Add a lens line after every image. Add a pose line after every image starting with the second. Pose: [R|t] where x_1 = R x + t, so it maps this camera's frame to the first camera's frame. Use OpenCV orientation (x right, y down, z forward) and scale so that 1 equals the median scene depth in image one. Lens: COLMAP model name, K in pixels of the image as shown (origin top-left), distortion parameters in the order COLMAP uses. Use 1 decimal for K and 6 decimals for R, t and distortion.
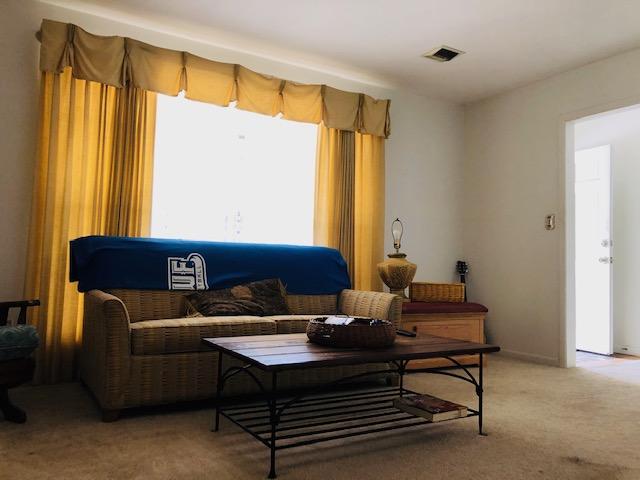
lens RADIAL K [[526.2, 0, 320.3], [0, 526.2, 239.0], [0, 0, 1]] dist [0.008704, -0.013845]
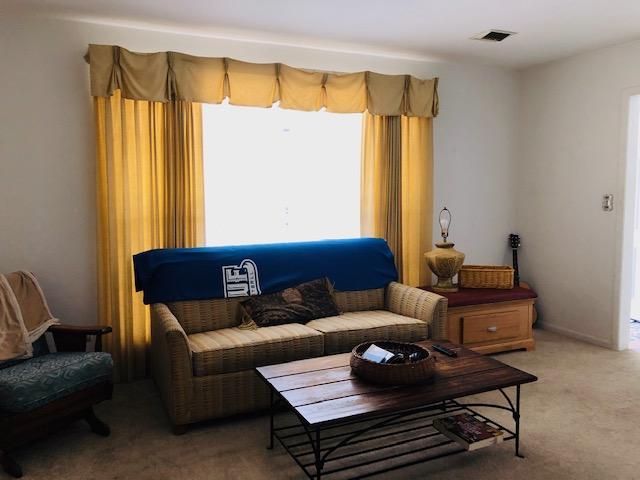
lens RADIAL K [[526.2, 0, 318.3], [0, 526.2, 235.6], [0, 0, 1]] dist [0.008704, -0.013845]
pose [[0.992950, -0.021627, -0.116545, 0.028639], [0.038170, 0.989182, 0.141642, -0.165554], [0.112221, -0.145092, 0.983033, -0.016227]]
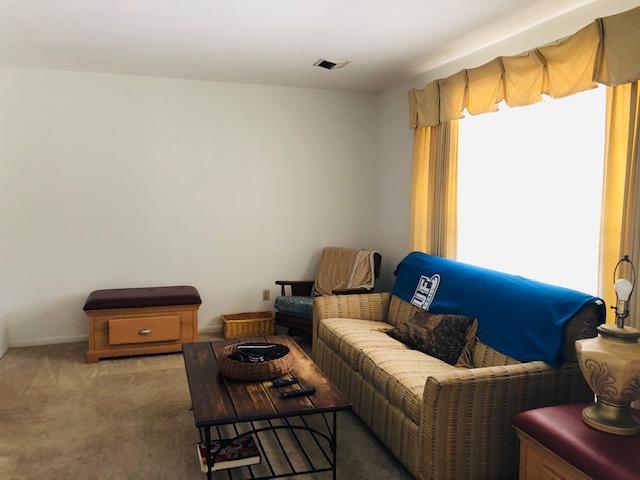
lens RADIAL K [[526.2, 0, 317.8], [0, 526.2, 238.4], [0, 0, 1]] dist [0.008704, -0.013845]
pose [[-0.234653, 0.060969, -0.970165, 0.828506], [0.035990, 0.997892, 0.054006, -0.110883], [0.971413, -0.022244, -0.236352, 1.021690]]
